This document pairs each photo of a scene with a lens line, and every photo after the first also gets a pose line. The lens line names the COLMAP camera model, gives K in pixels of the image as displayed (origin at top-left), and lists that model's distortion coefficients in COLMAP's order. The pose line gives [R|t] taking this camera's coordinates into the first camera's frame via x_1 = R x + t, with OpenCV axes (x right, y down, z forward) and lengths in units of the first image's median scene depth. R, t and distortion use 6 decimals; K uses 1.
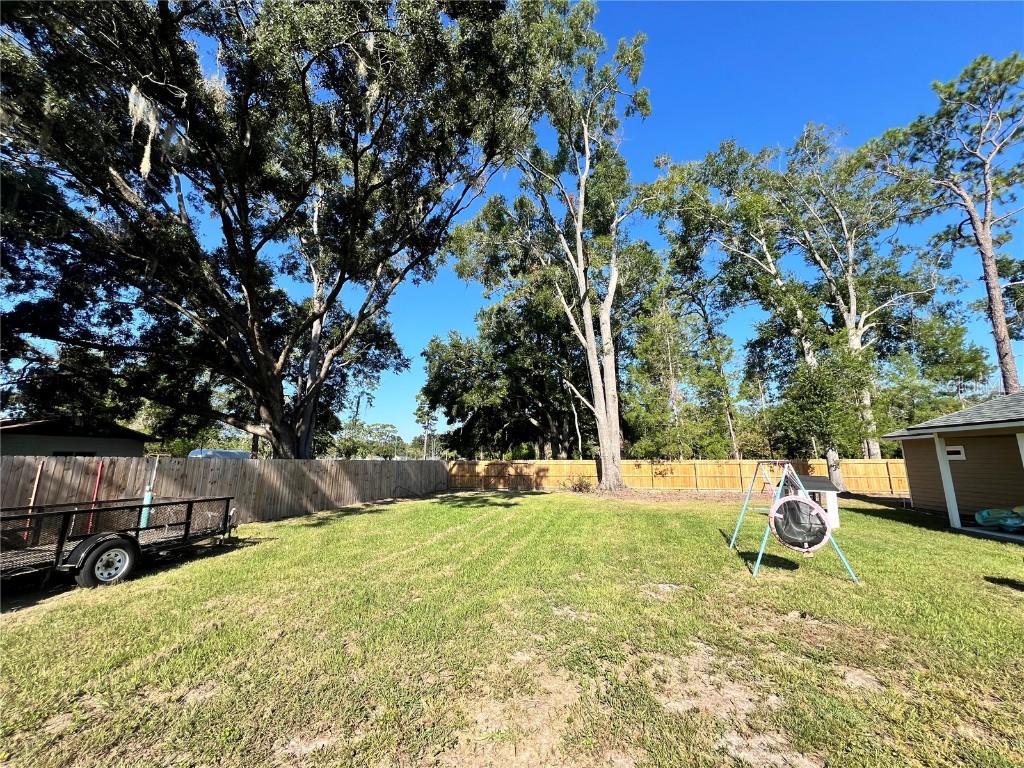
lens RADIAL K [[410.0, 0, 511.3], [0, 410.0, 387.2], [0, 0, 1]] dist [-0.001872, 0.001093]
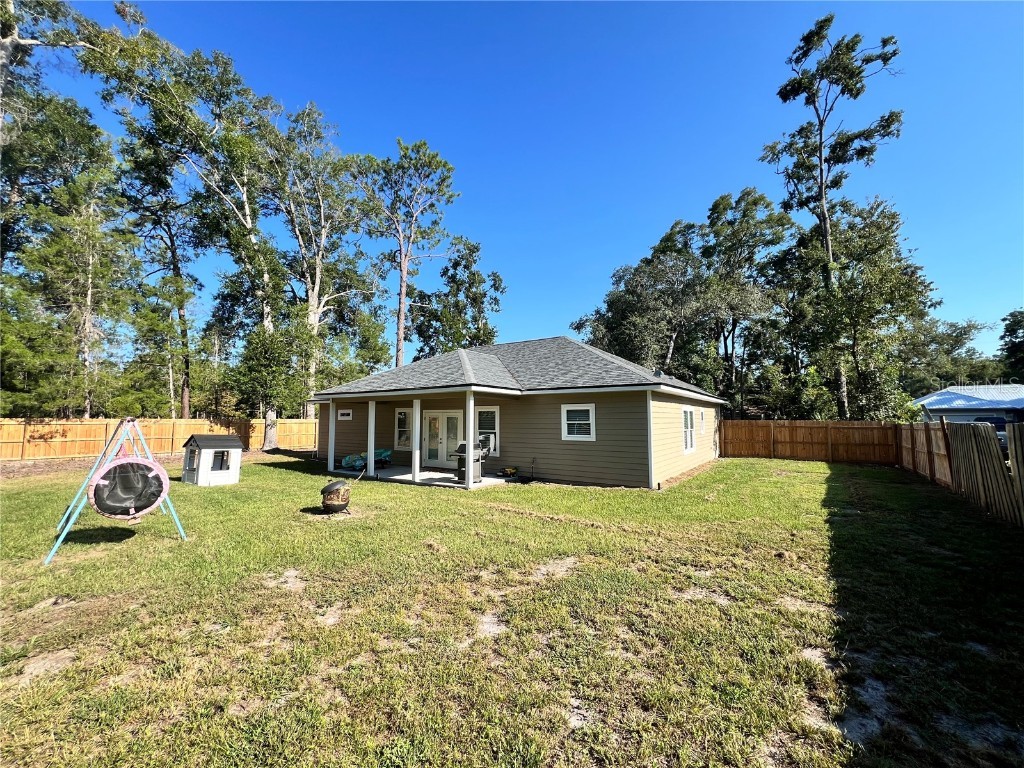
lens RADIAL K [[410.0, 0, 516.1], [0, 410.0, 388.3], [0, 0, 1]] dist [-0.001872, 0.001093]
pose [[0.423864, 0.073993, 0.902698, 0.060469], [-0.161791, 0.986813, -0.004918, -0.002758], [-0.891158, -0.143964, 0.430246, -0.023324]]
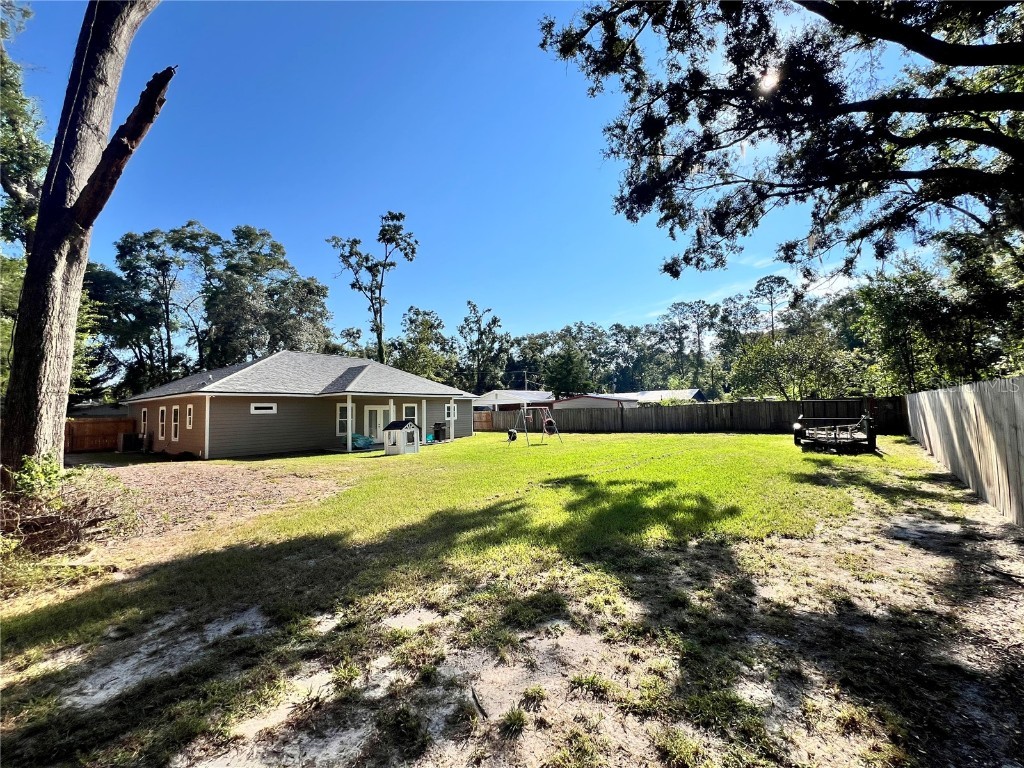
lens RADIAL K [[410.0, 0, 515.2], [0, 410.0, 385.6], [0, 0, 1]] dist [-0.001872, 0.001093]
pose [[-0.882527, 0.055293, 0.466999, -0.128550], [-0.055836, 0.973718, -0.220808, 0.178740], [-0.466935, -0.220945, -0.856245, 0.939590]]
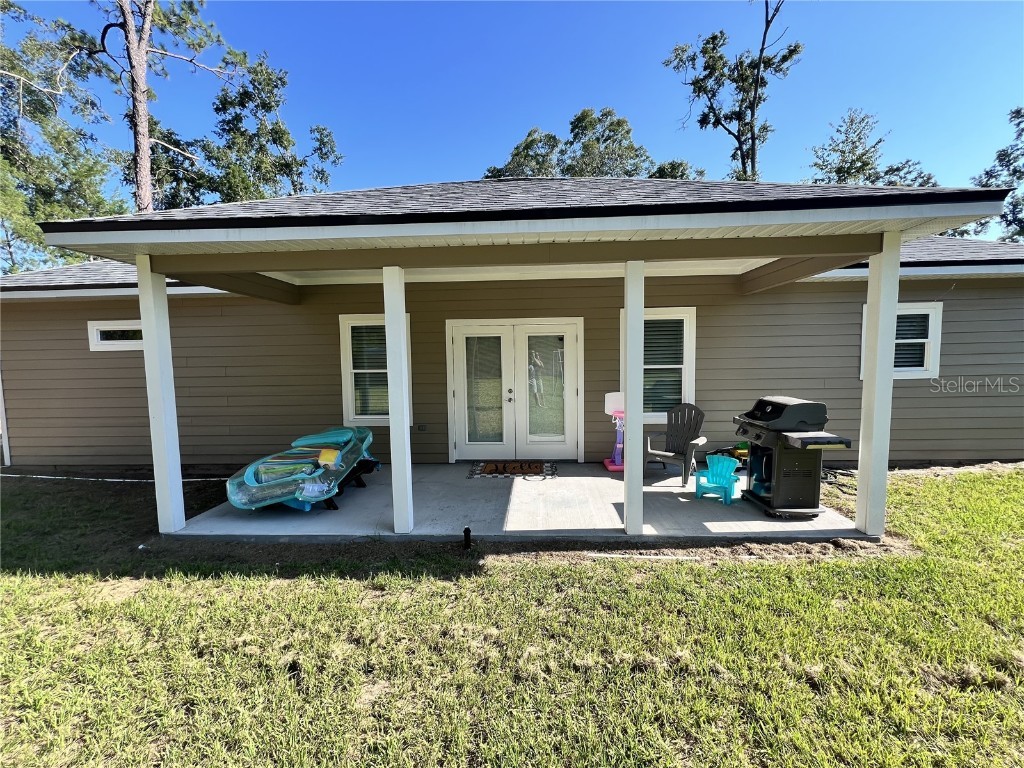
lens RADIAL K [[410.0, 0, 512.5], [0, 410.0, 386.7], [0, 0, 1]] dist [-0.001872, 0.001093]
pose [[-0.112010, -0.062789, 0.991721, 0.311350], [-0.158697, 0.986323, 0.044523, 0.069665], [-0.980953, -0.152396, -0.120443, 0.337568]]
